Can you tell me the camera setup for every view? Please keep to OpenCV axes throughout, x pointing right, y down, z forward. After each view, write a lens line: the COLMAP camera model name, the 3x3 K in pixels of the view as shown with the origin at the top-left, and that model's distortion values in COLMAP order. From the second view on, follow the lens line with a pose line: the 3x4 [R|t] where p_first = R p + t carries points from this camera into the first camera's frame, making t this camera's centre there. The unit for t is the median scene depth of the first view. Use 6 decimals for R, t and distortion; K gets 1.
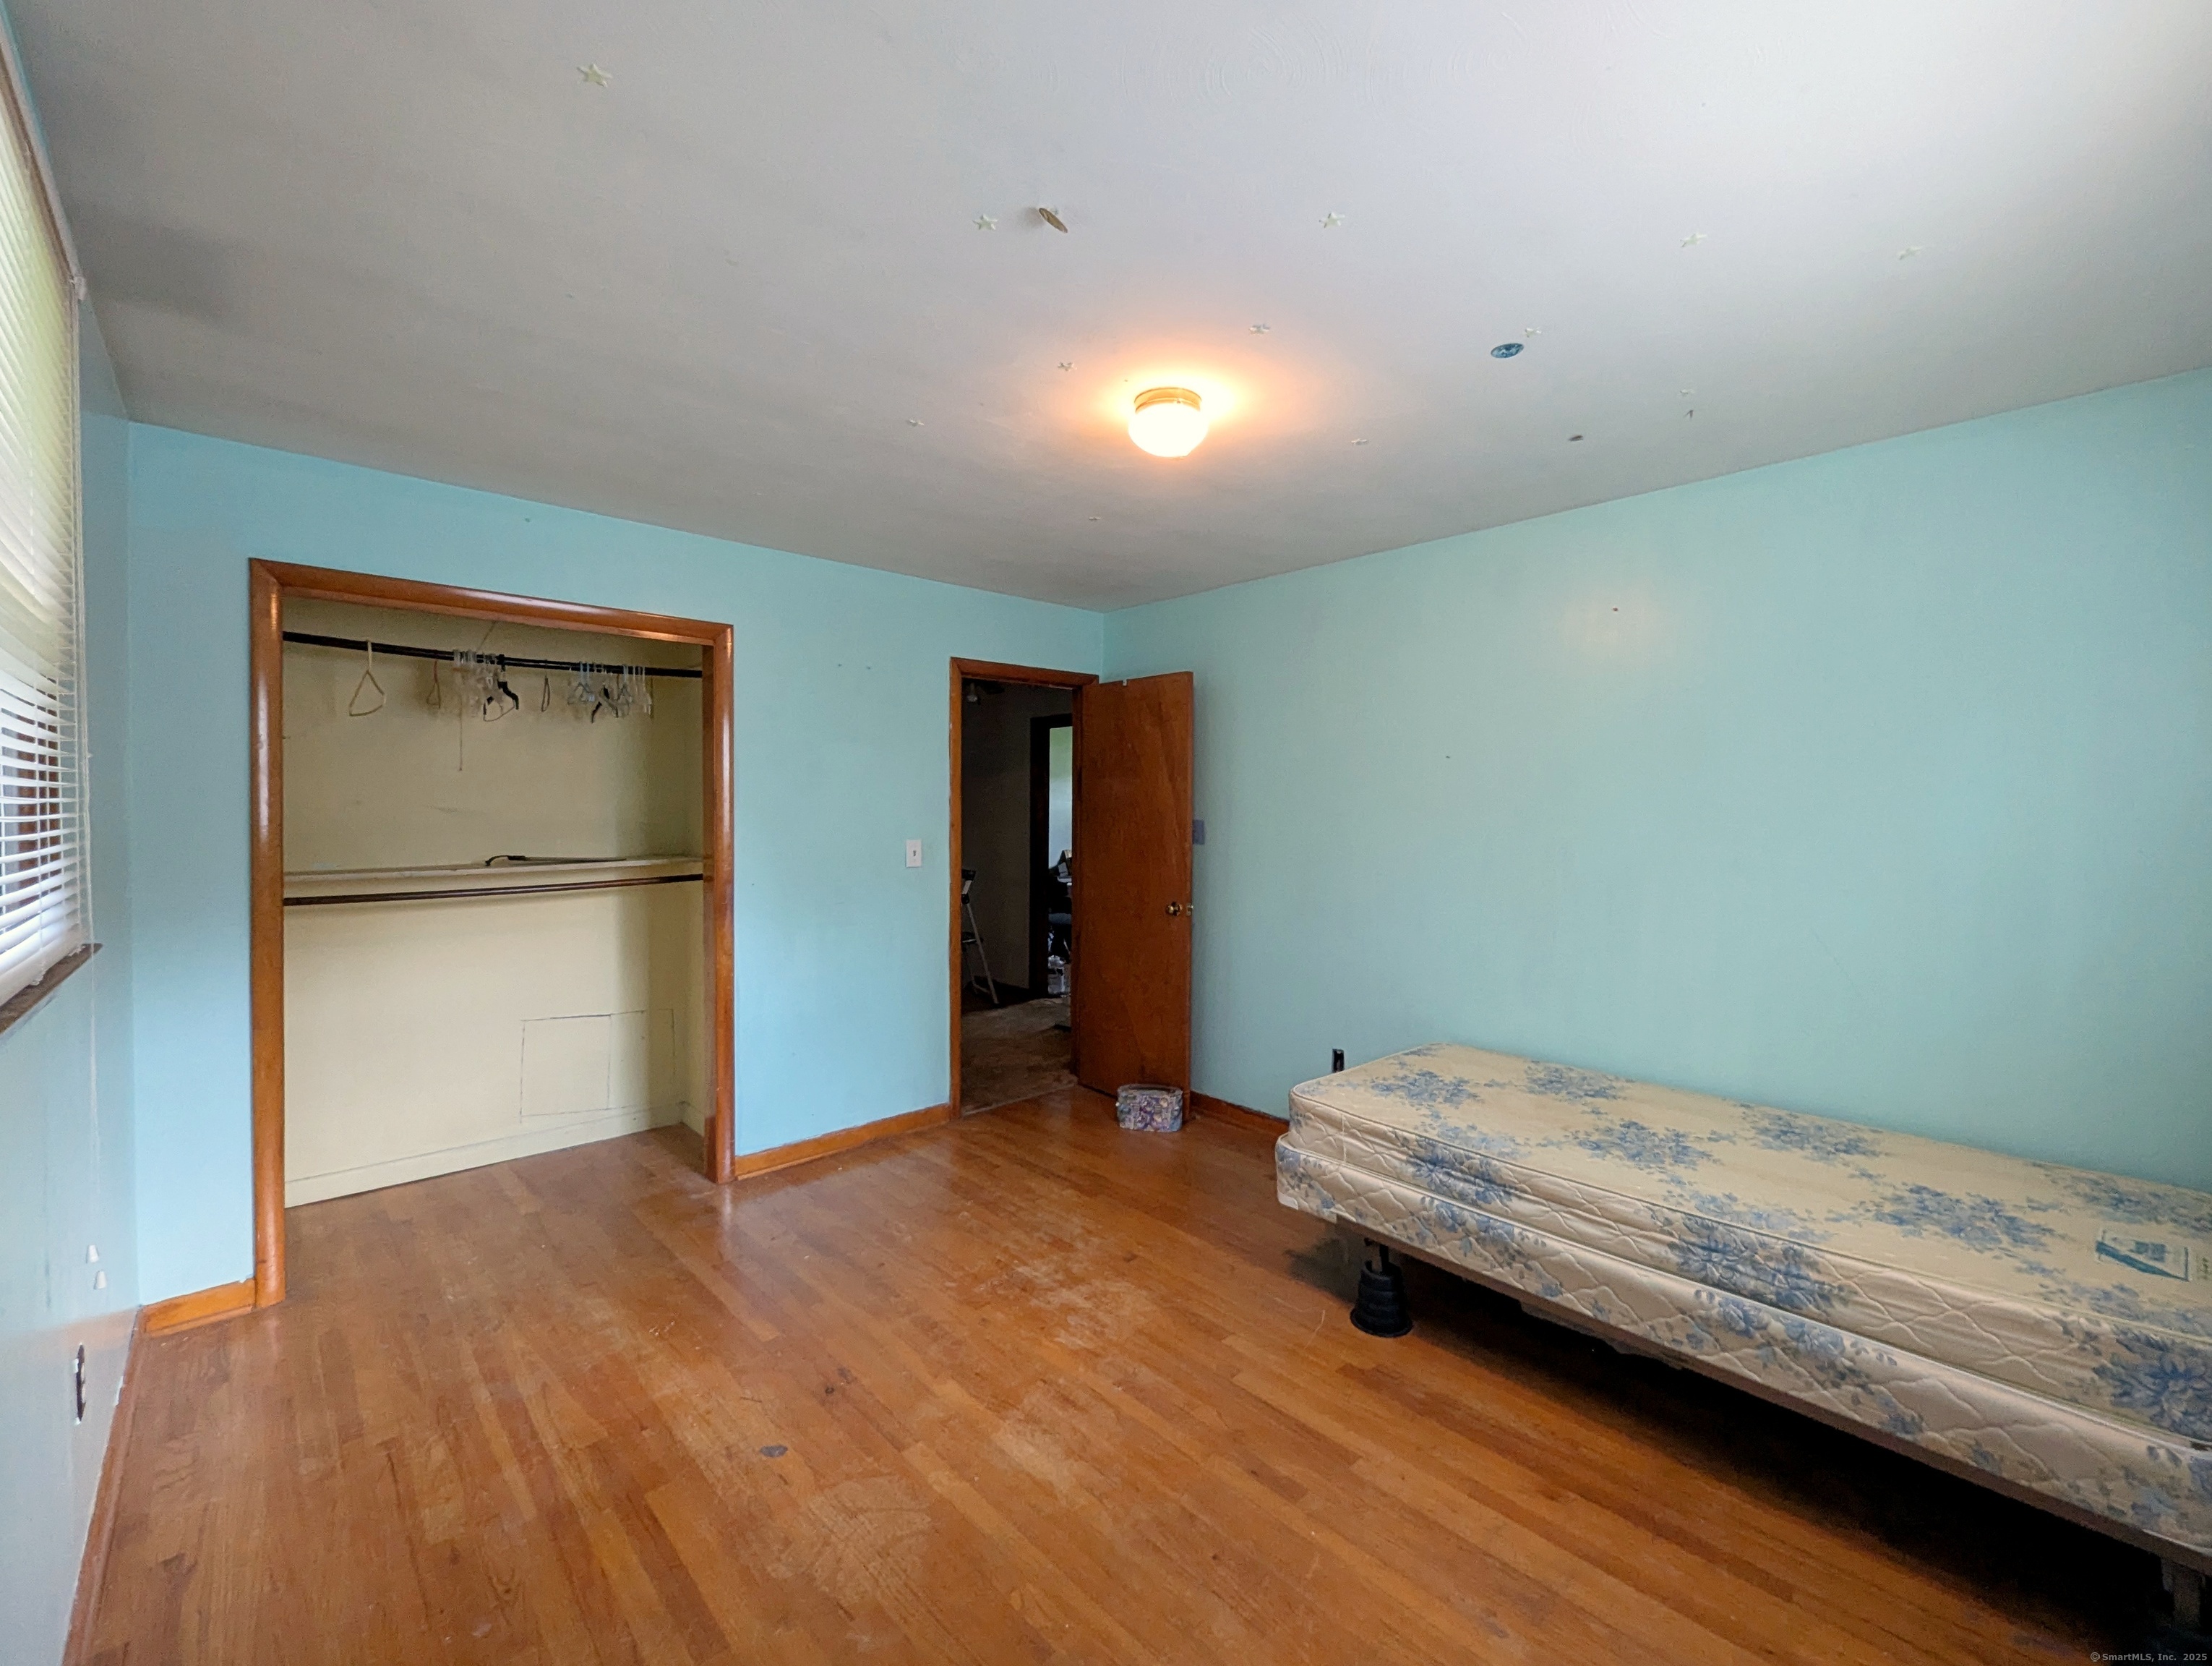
lens RADIAL K [[918.9, 0, 1106.2], [0, 918.9, 829.3], [0, 0, 1]] dist [-0.003946, -0.000009]
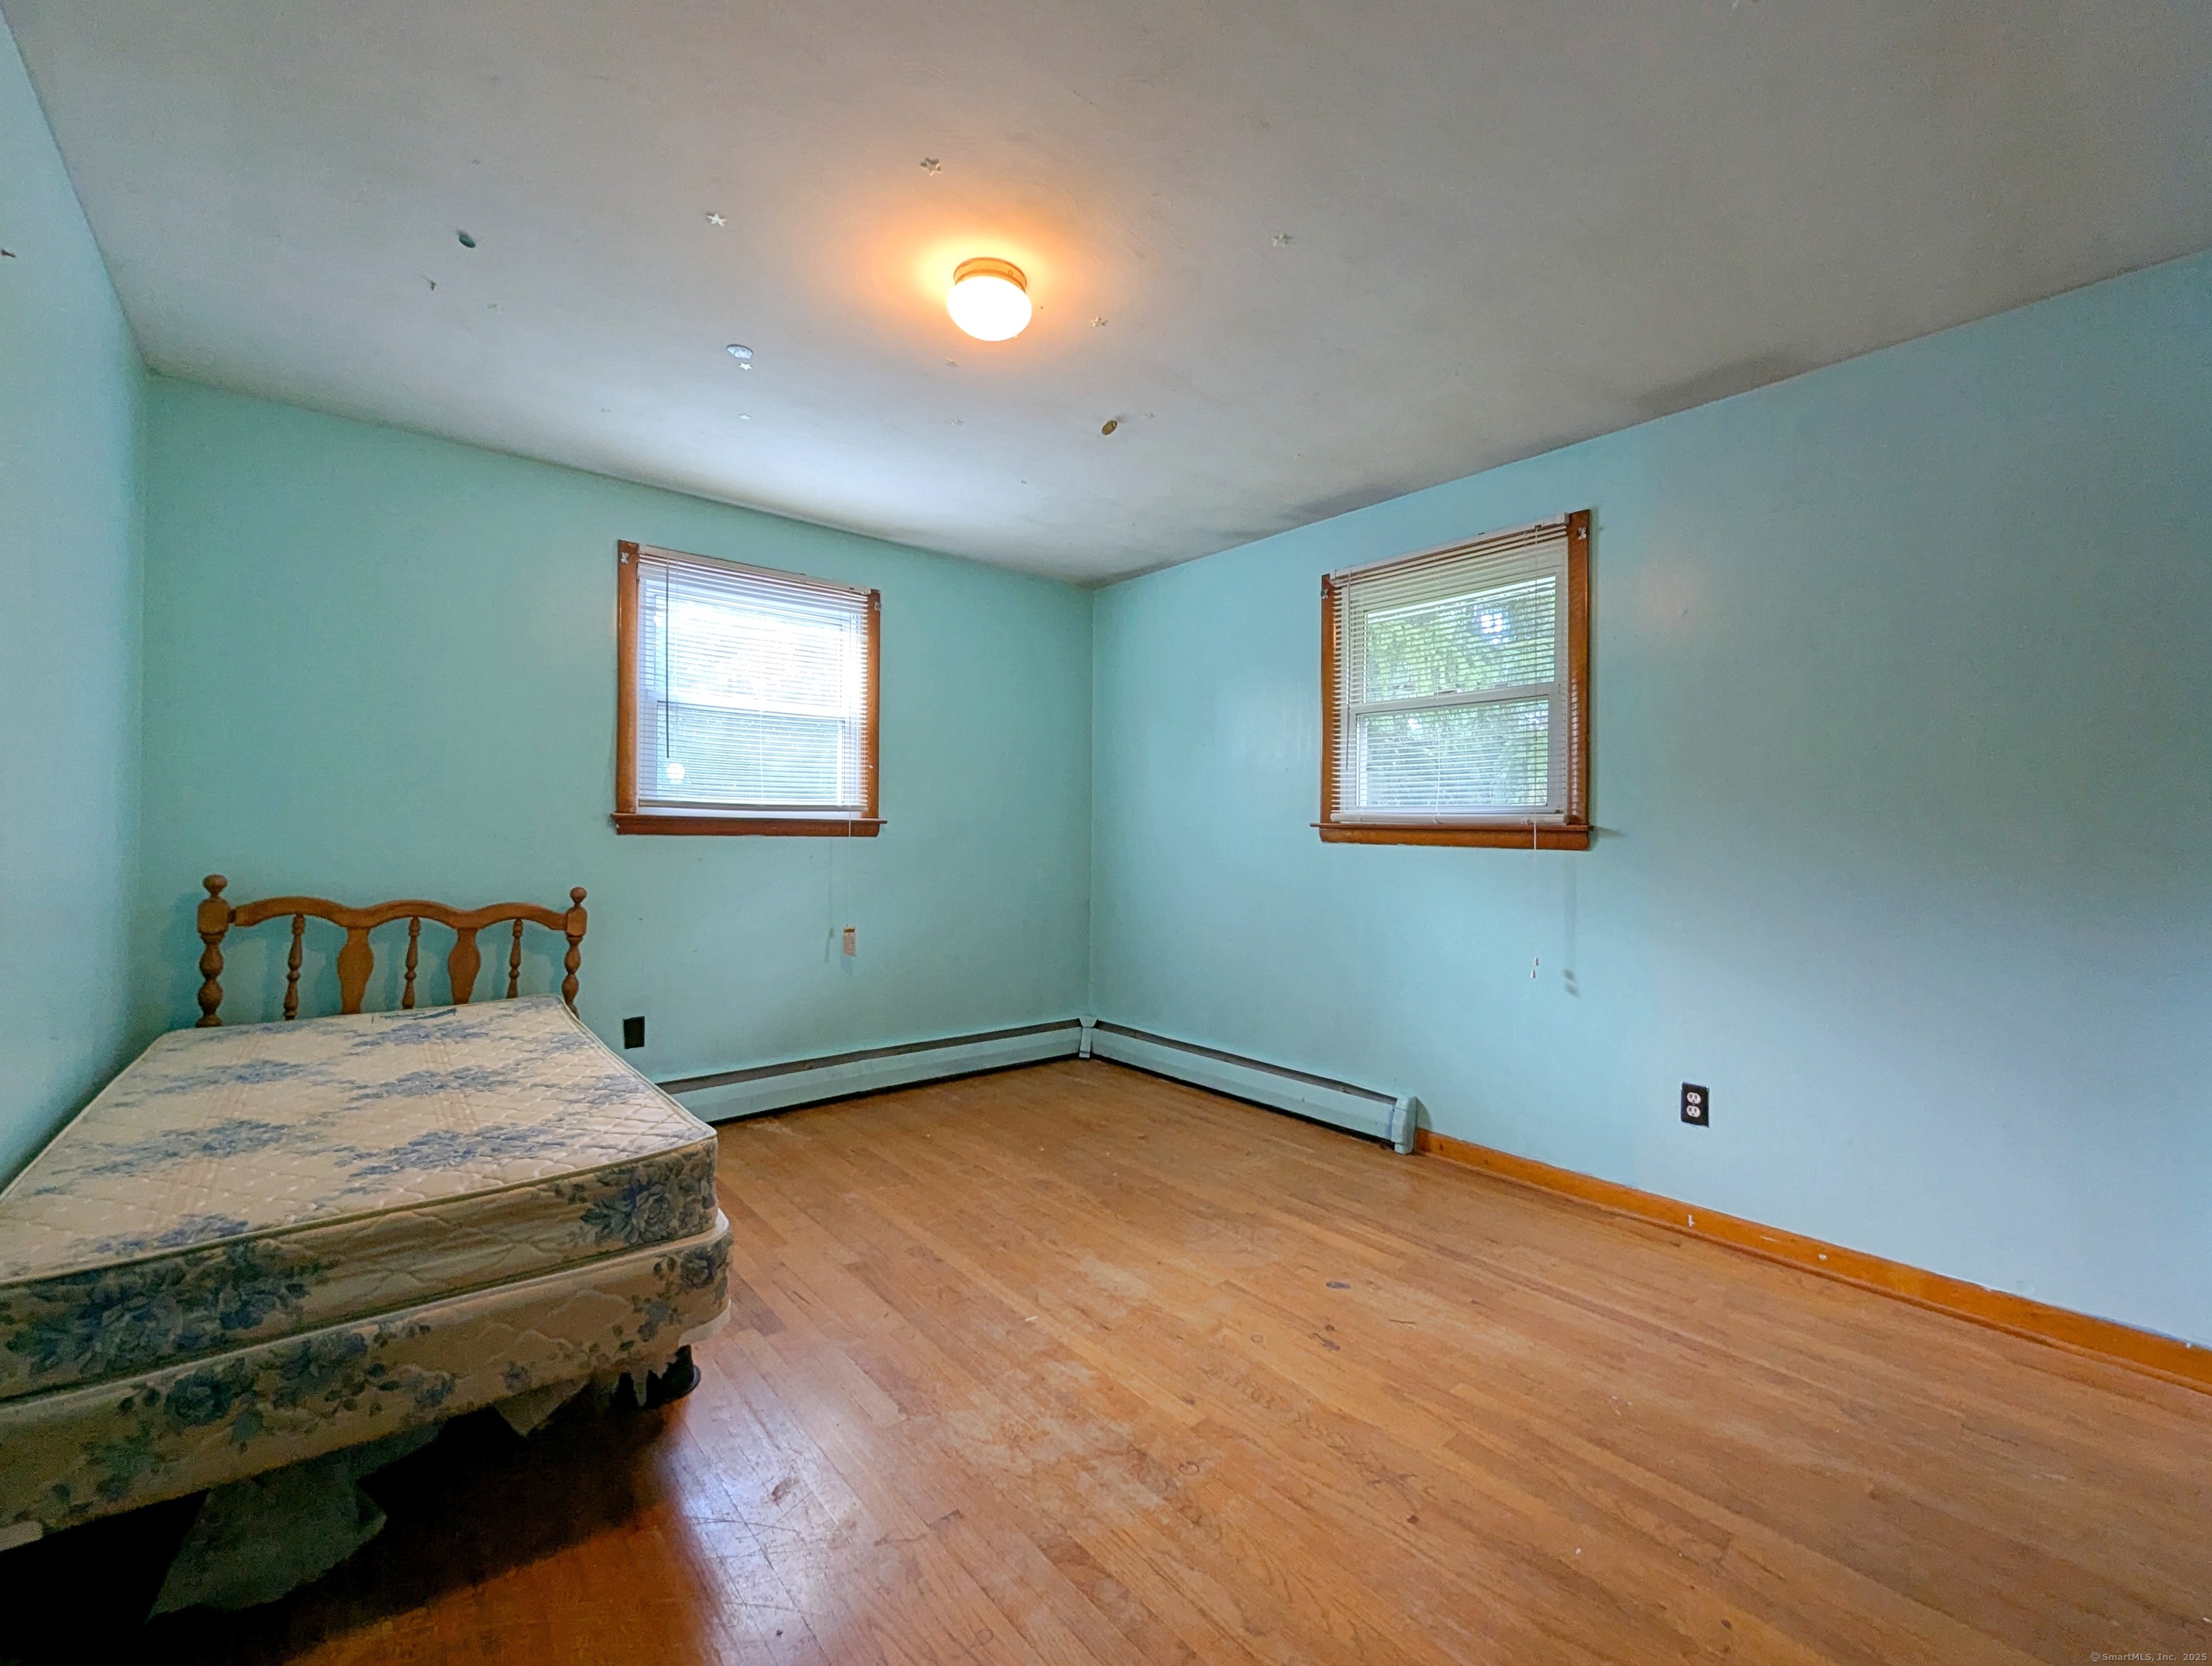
lens RADIAL K [[918.9, 0, 1106.2], [0, 918.9, 833.8], [0, 0, 1]] dist [-0.003946, -0.000009]
pose [[-0.998583, -0.014852, 0.051099, -0.110955], [-0.014083, 0.999783, 0.015381, 0.084992], [-0.051316, 0.014639, -0.998575, 1.988039]]
